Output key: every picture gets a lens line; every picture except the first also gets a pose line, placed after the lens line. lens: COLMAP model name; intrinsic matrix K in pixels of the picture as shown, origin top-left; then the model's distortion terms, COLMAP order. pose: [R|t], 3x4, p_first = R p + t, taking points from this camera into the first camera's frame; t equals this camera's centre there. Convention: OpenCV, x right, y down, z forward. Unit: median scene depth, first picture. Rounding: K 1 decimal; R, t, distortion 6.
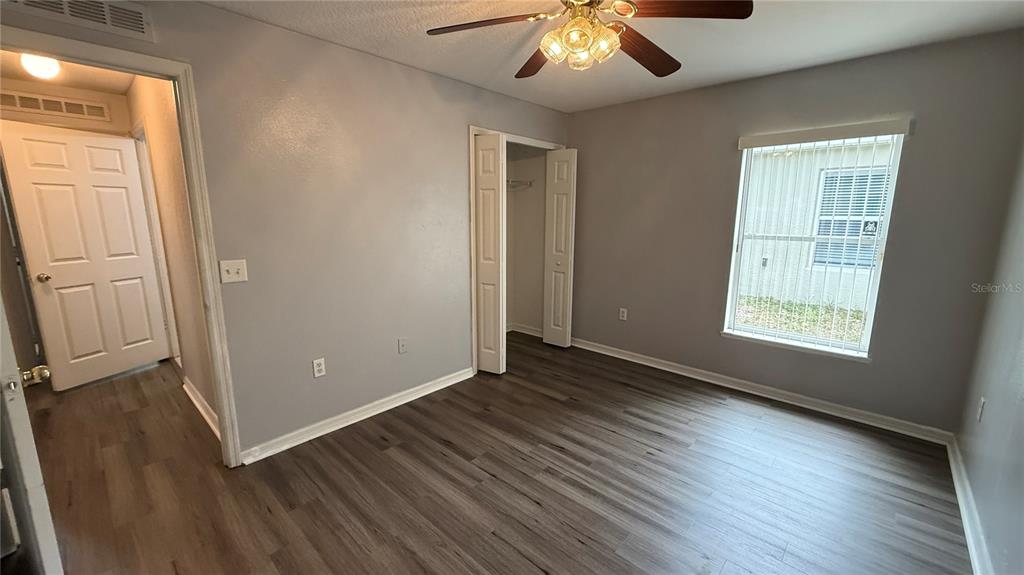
lens RADIAL K [[398.7, 0, 521.3], [0, 398.7, 286.1], [0, 0, 1]] dist [-0.000067, -0.000010]
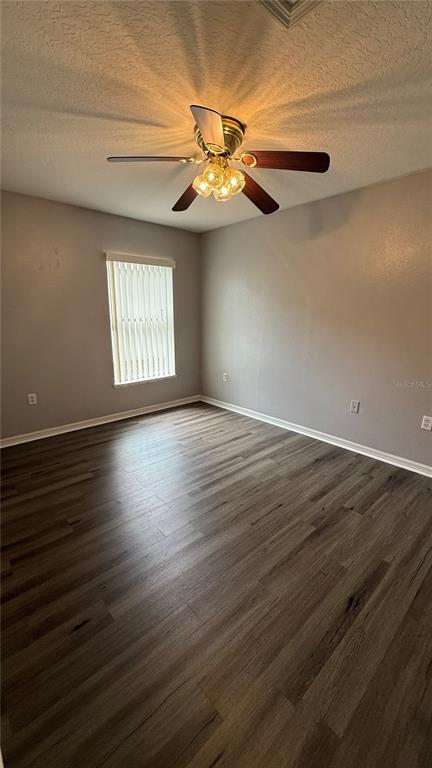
lens RADIAL K [[299.0, 0, 210.8], [0, 299.0, 379.6], [0, 0, 1]] dist [-0.000067, -0.000010]
pose [[0.128899, -0.226187, 0.965518, -0.706849], [0.178048, 0.963097, 0.201850, -0.090432], [-0.975543, 0.145891, 0.164414, 0.621355]]
